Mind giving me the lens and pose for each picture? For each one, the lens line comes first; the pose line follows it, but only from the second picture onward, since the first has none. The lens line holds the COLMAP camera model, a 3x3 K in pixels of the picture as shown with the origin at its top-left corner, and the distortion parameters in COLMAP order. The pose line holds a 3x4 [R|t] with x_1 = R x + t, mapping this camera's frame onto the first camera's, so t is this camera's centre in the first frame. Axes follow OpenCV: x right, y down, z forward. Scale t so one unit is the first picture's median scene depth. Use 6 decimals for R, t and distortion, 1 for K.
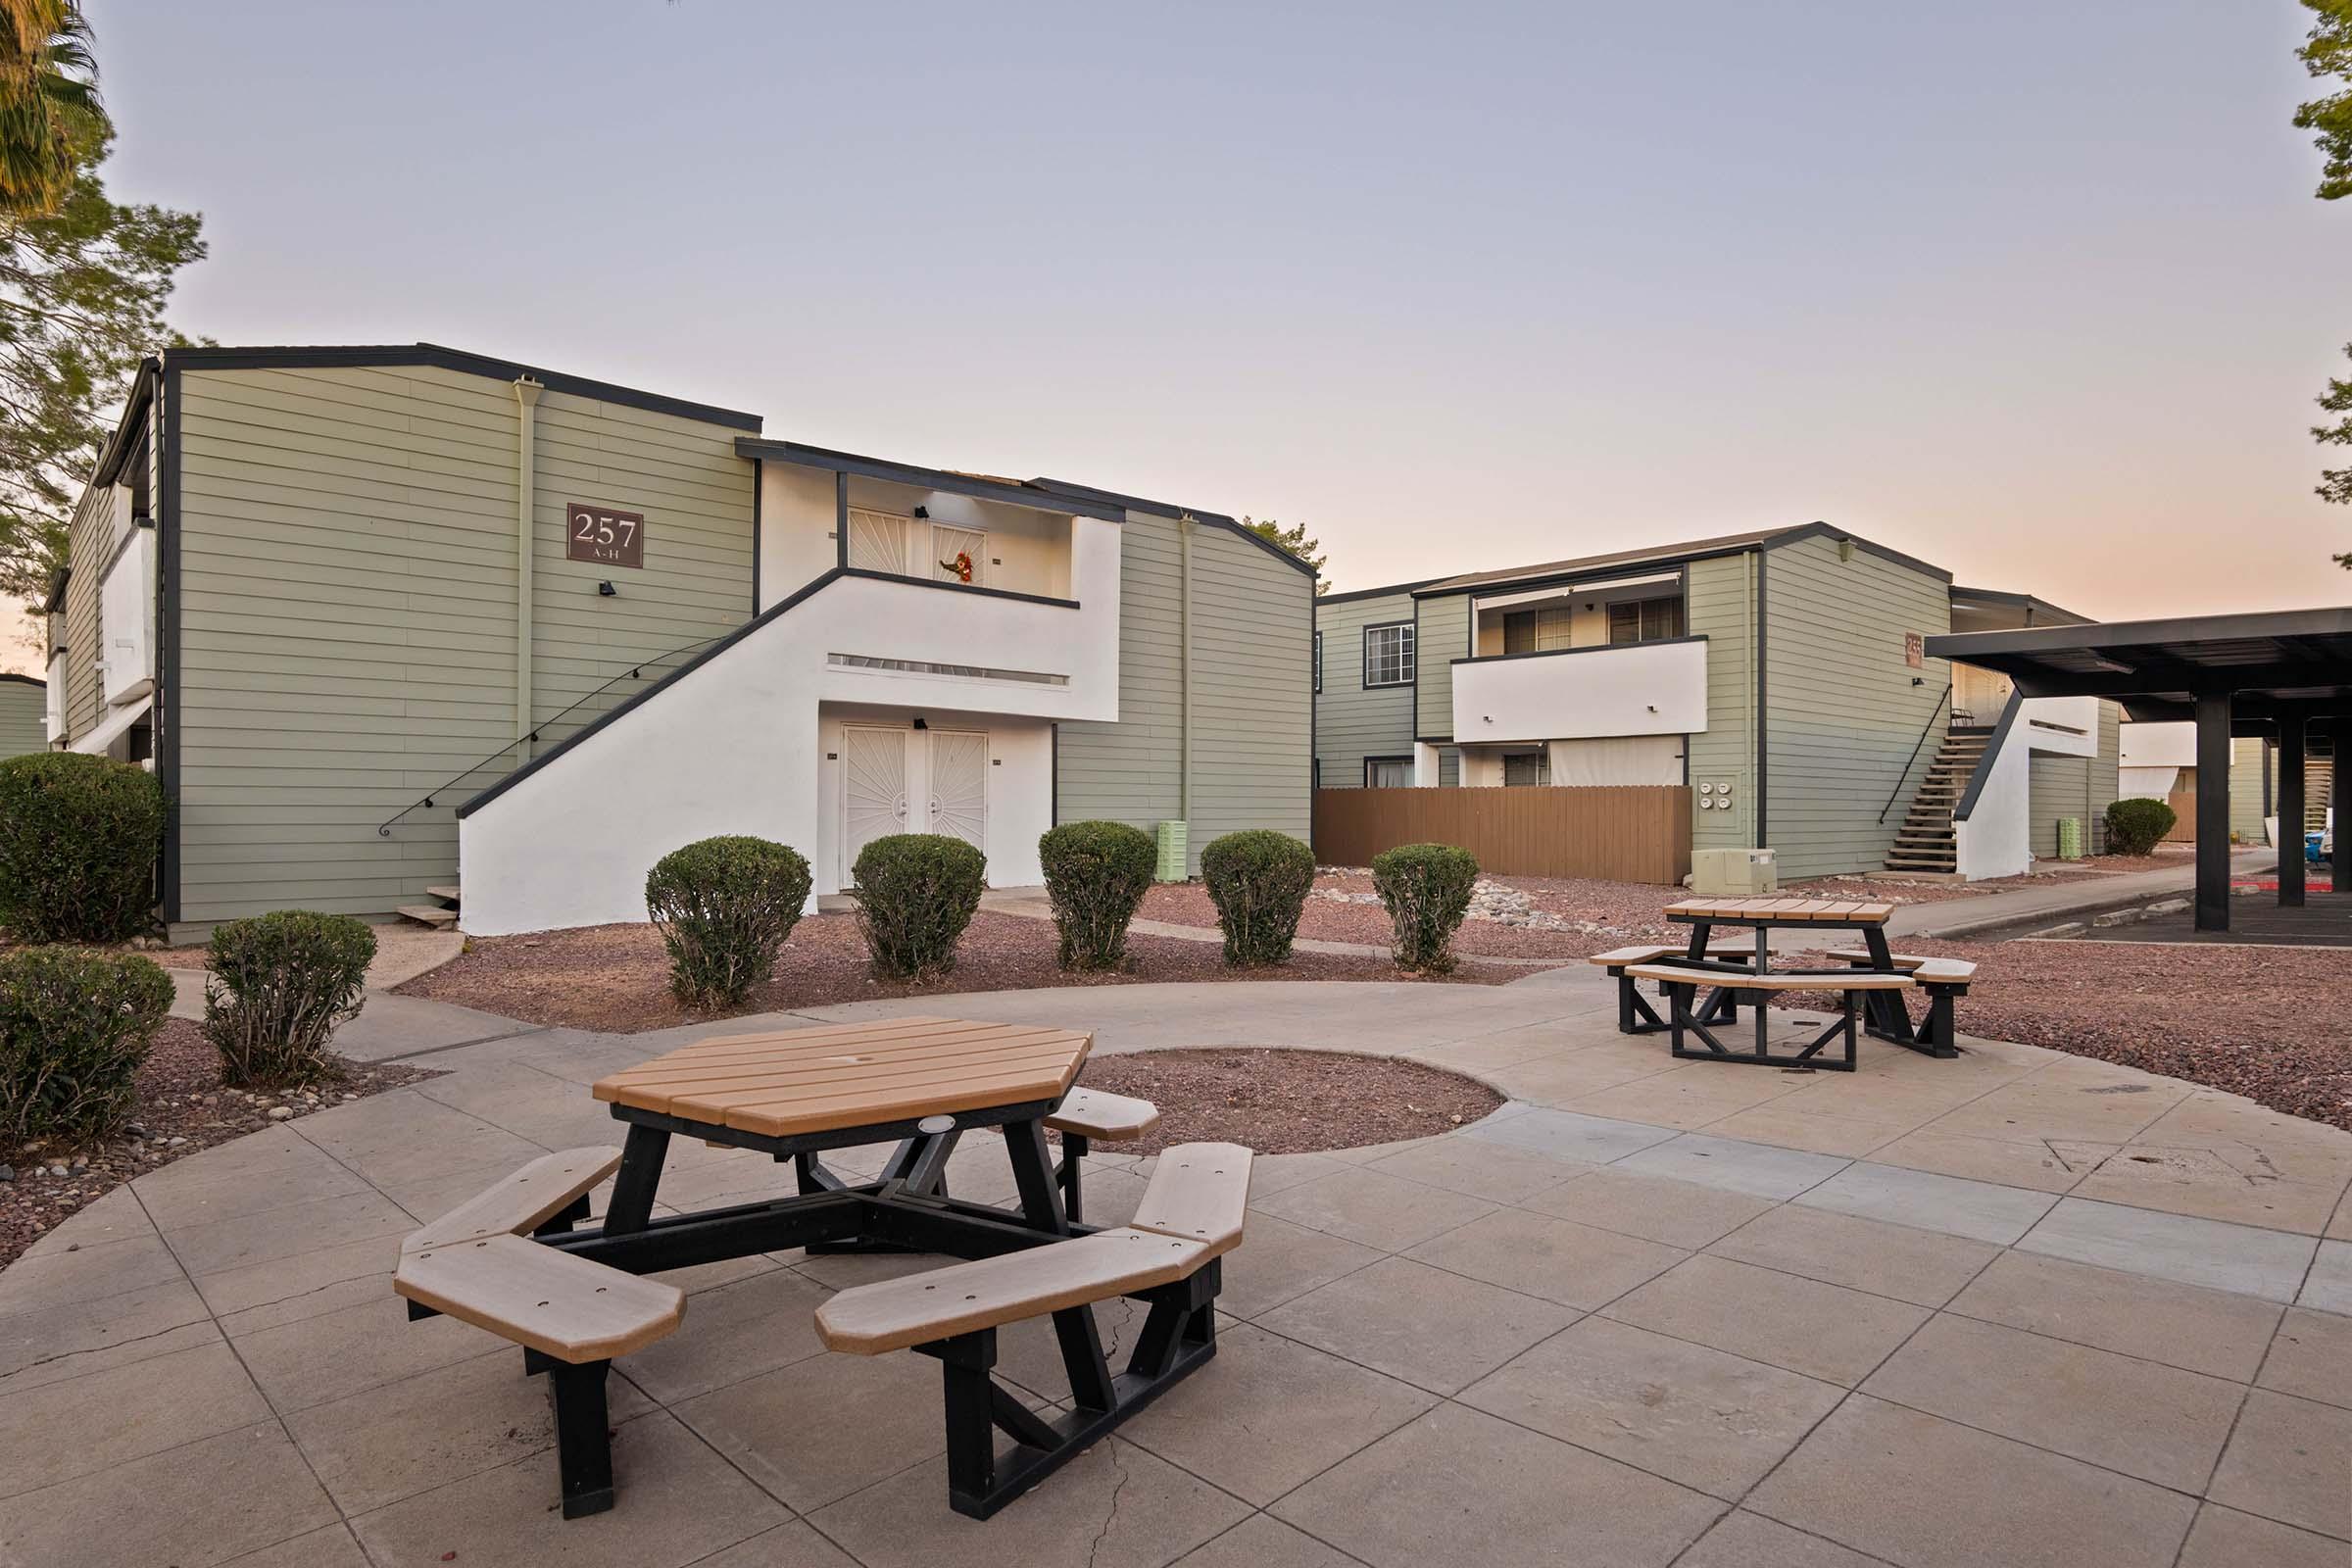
lens RADIAL K [[1334.2, 0, 1186.8], [0, 1334.2, 786.7], [0, 0, 1]] dist [0.017208, 0.001183]
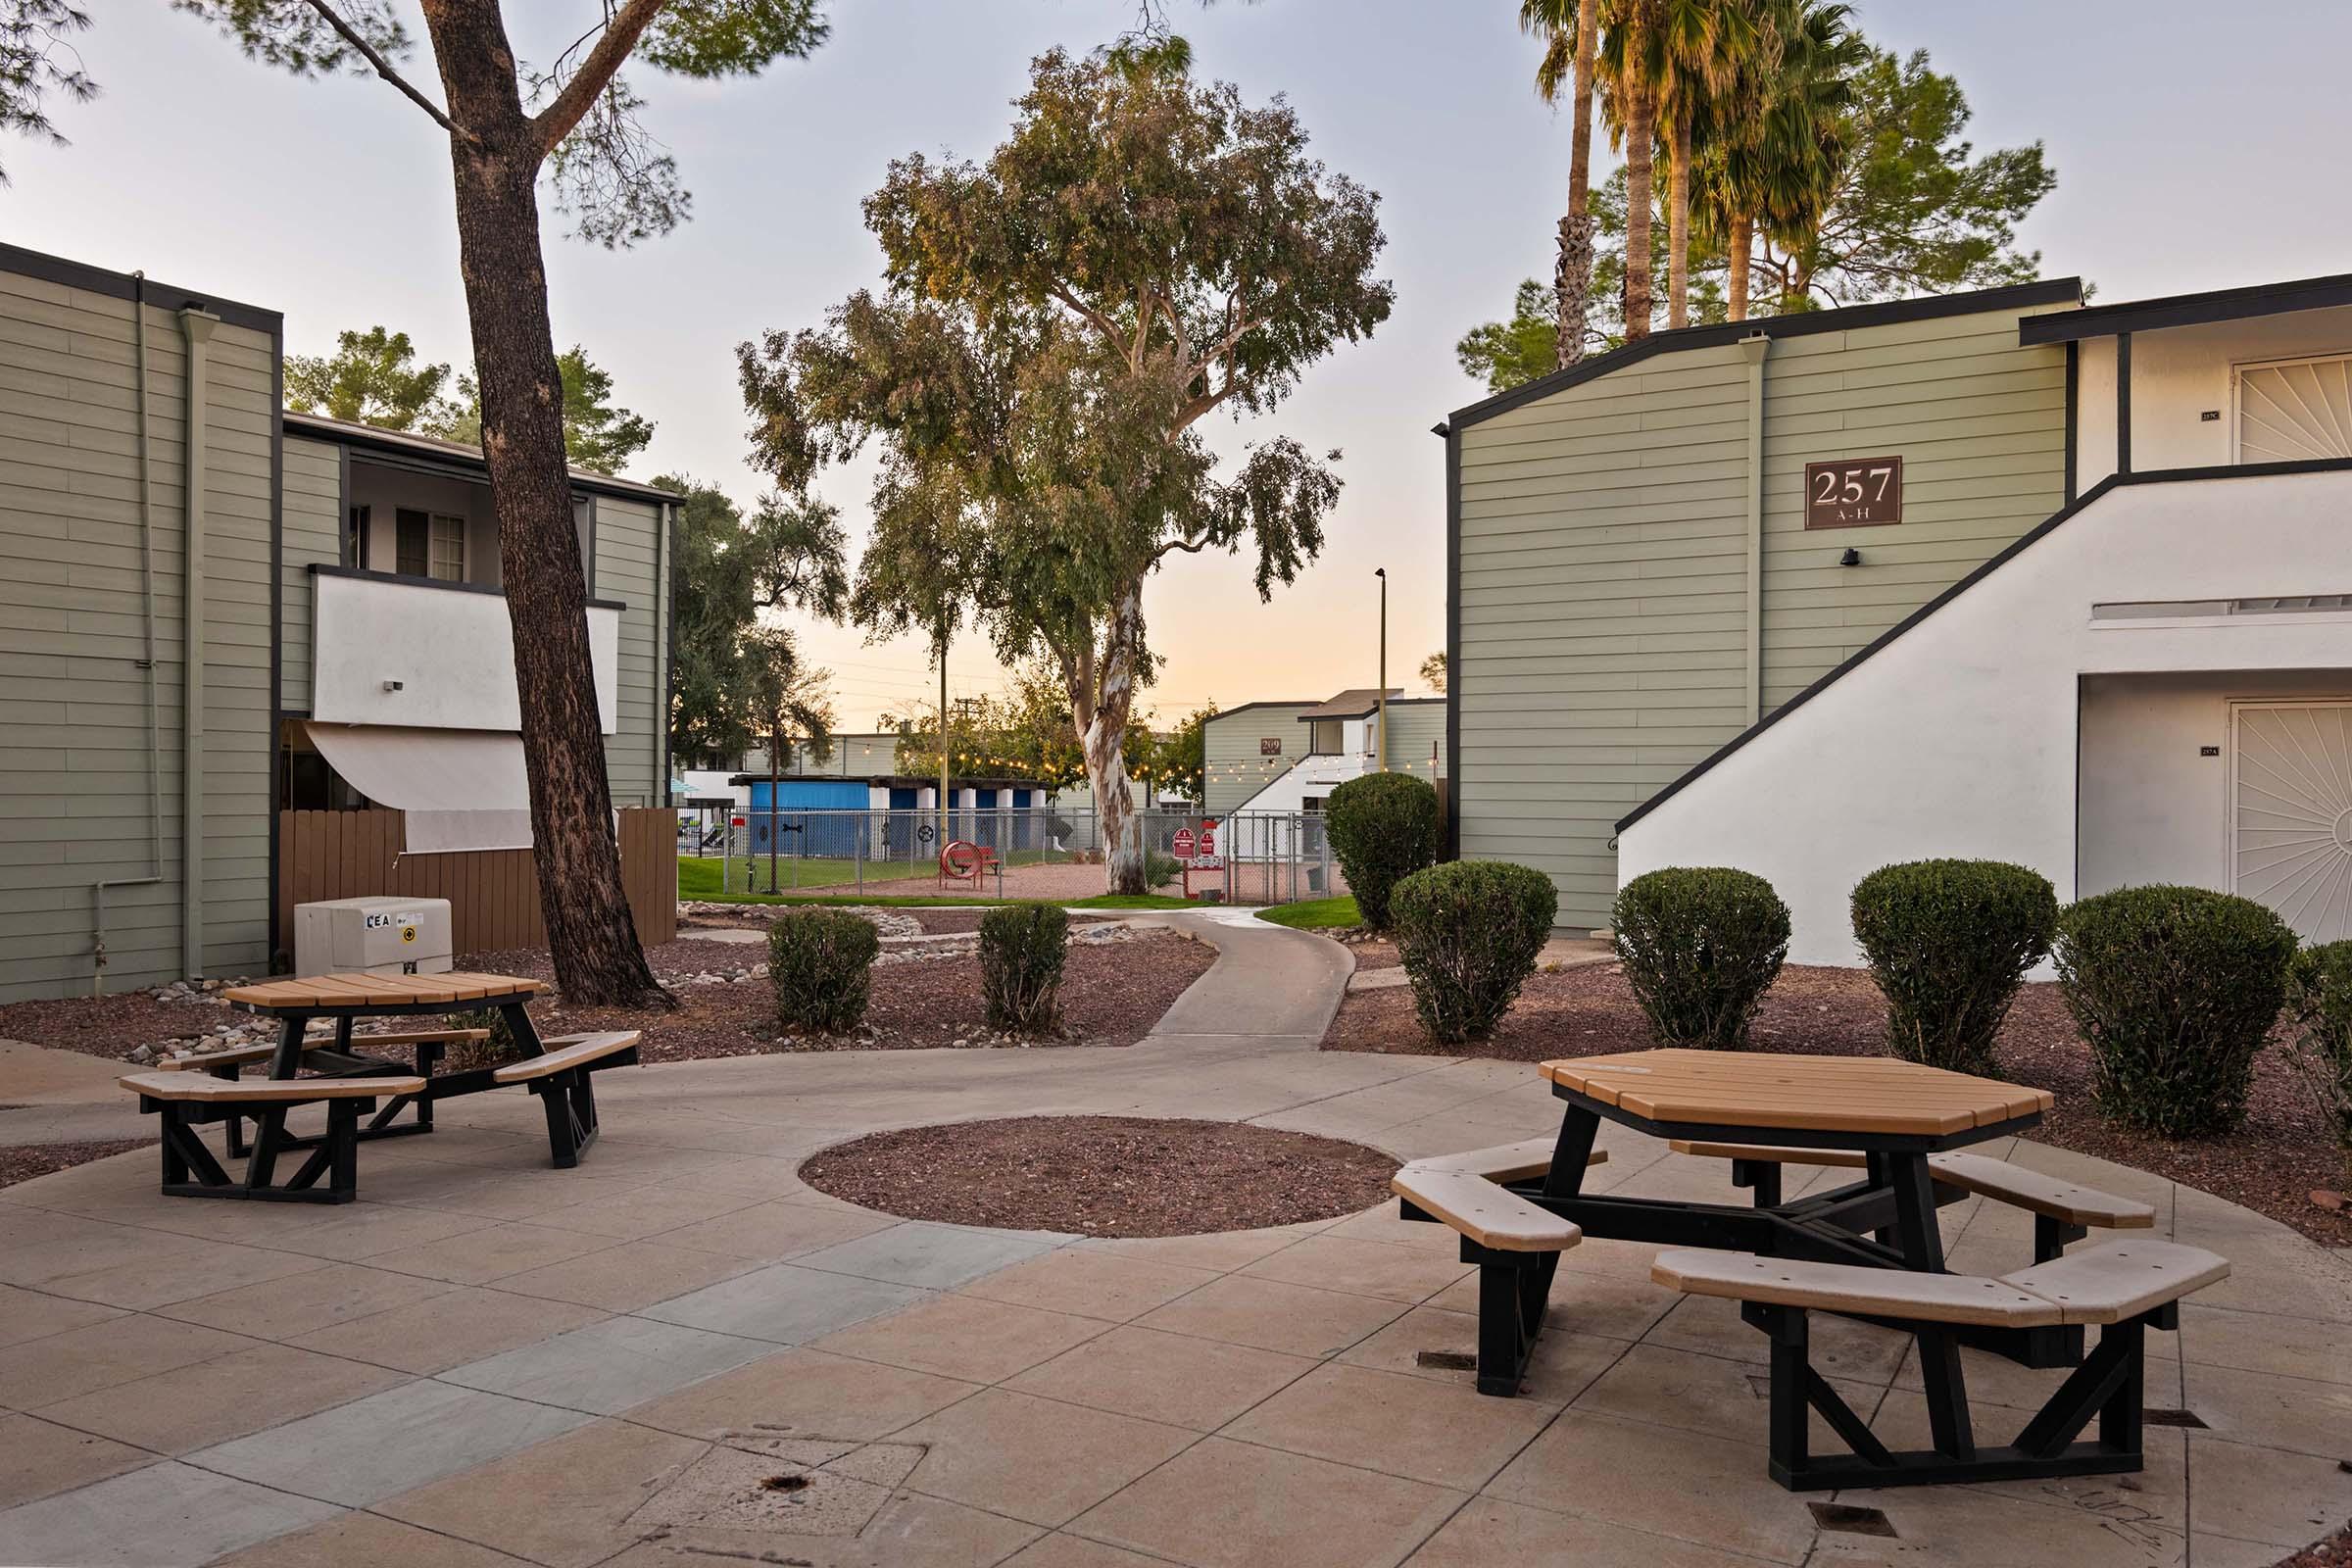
lens RADIAL K [[1746.0, 0, 1171.8], [0, 1746.0, 796.3], [0, 0, 1]] dist [0.024243, -0.005220]
pose [[0.253866, 0.001788, -0.967238, 0.270201], [0.007679, 0.999963, 0.003864, -0.004735], [0.967209, -0.008409, 0.253843, 0.174690]]
